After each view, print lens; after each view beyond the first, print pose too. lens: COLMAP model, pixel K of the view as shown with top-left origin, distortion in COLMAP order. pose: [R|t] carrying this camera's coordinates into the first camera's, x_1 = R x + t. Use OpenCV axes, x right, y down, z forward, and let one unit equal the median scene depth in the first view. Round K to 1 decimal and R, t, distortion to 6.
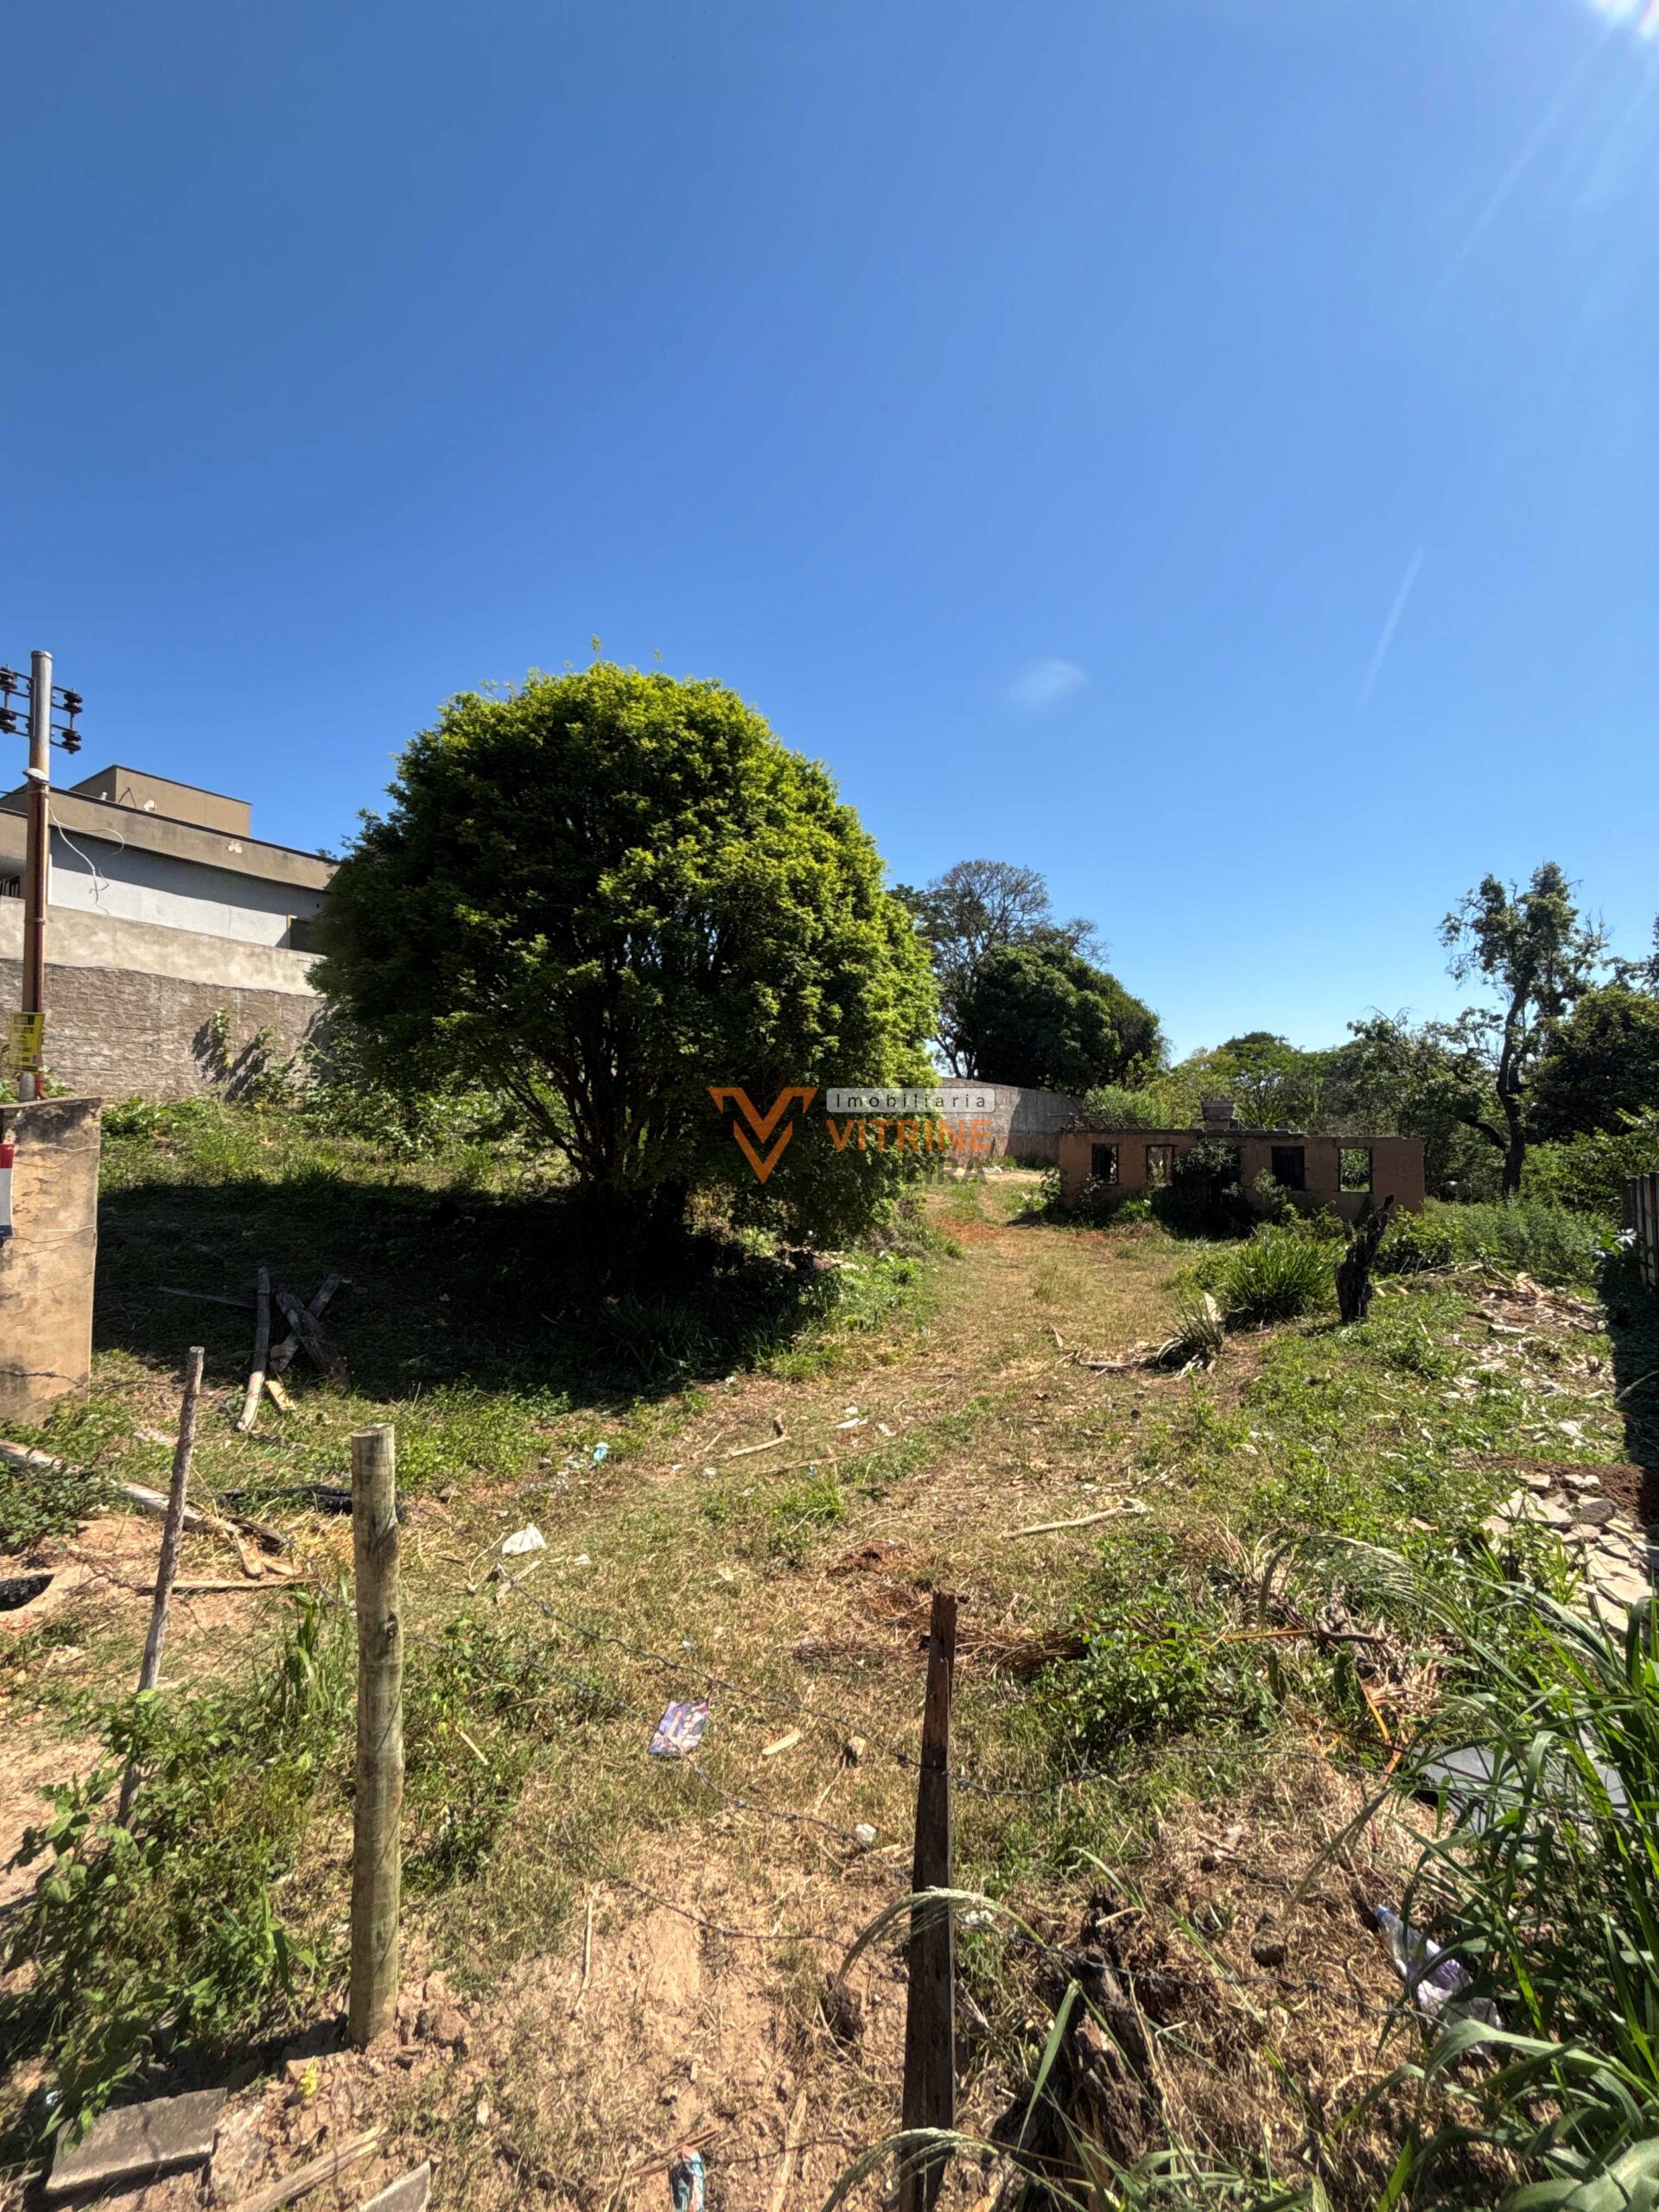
lens RADIAL K [[894.7, 0, 834.1], [0, 894.7, 1092.8], [0, 0, 1]] dist [-0.000785, -0.000009]
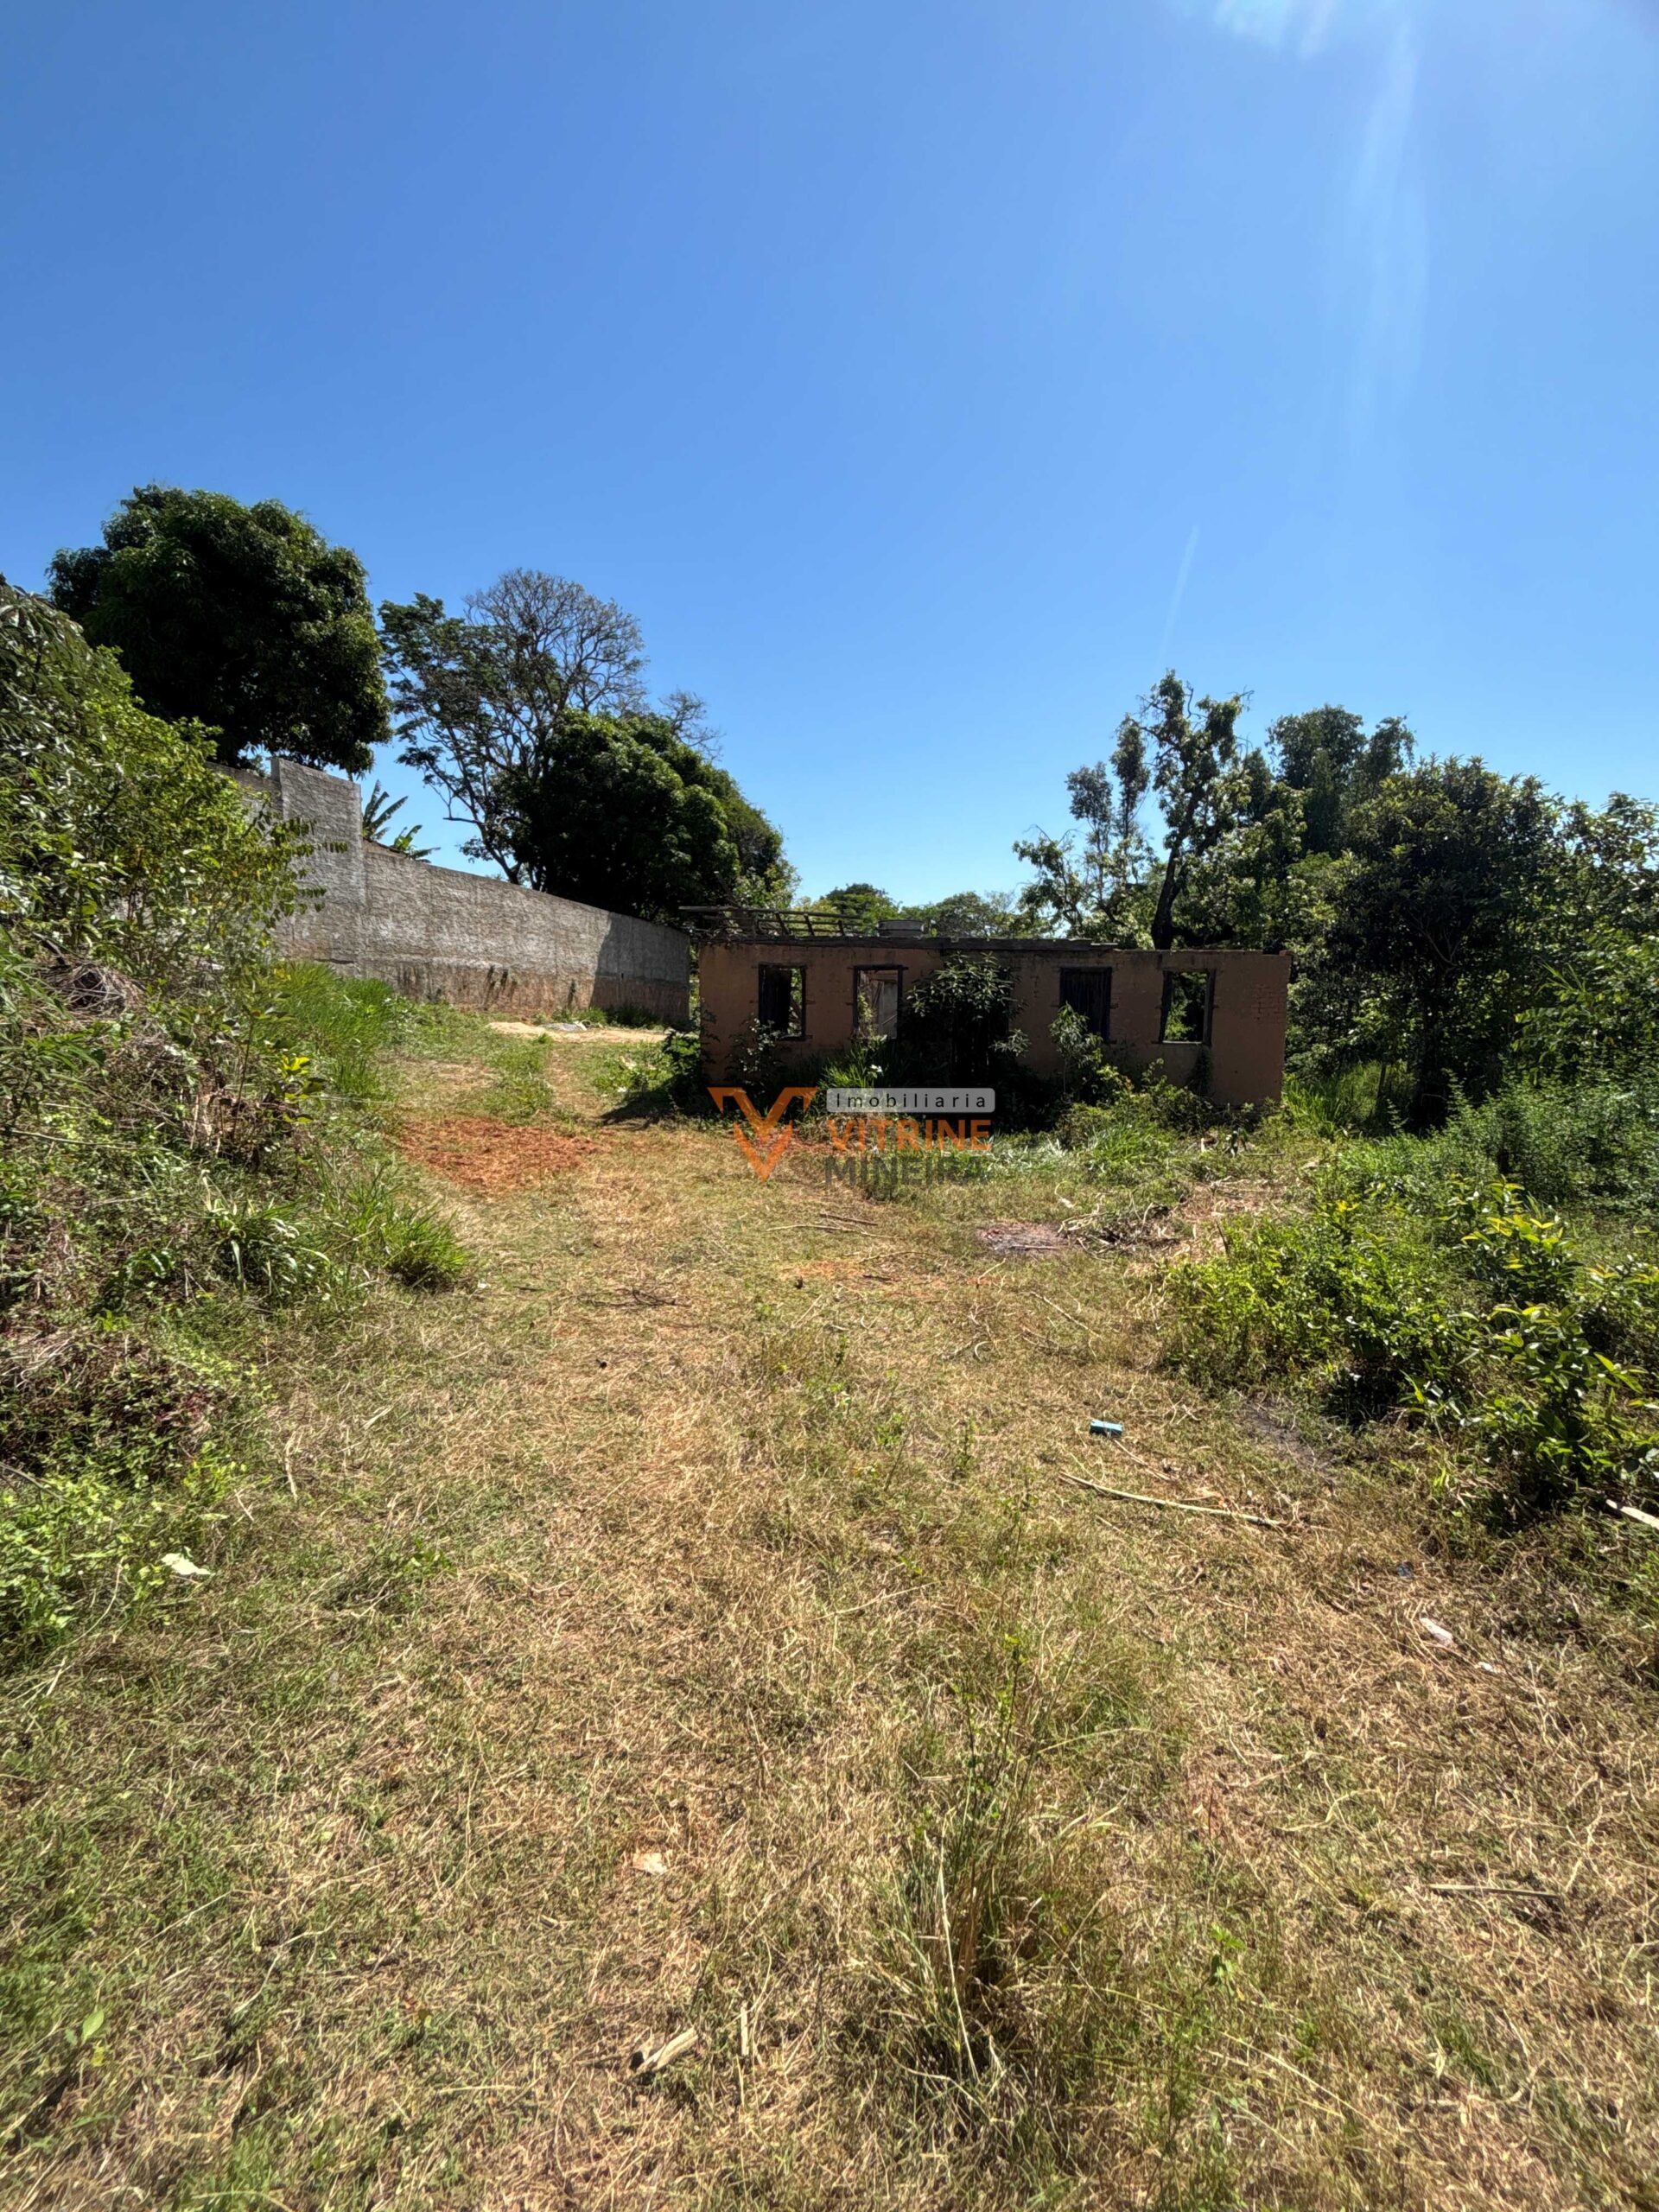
lens RADIAL K [[894.7, 0, 838.1], [0, 894.7, 1097.0], [0, 0, 1]] dist [-0.000785, -0.000009]
pose [[0.894059, -0.041440, 0.446028, 0.247539], [-0.026871, 0.988957, 0.145745, 0.159297], [-0.447143, -0.142289, 0.883073, 1.392741]]
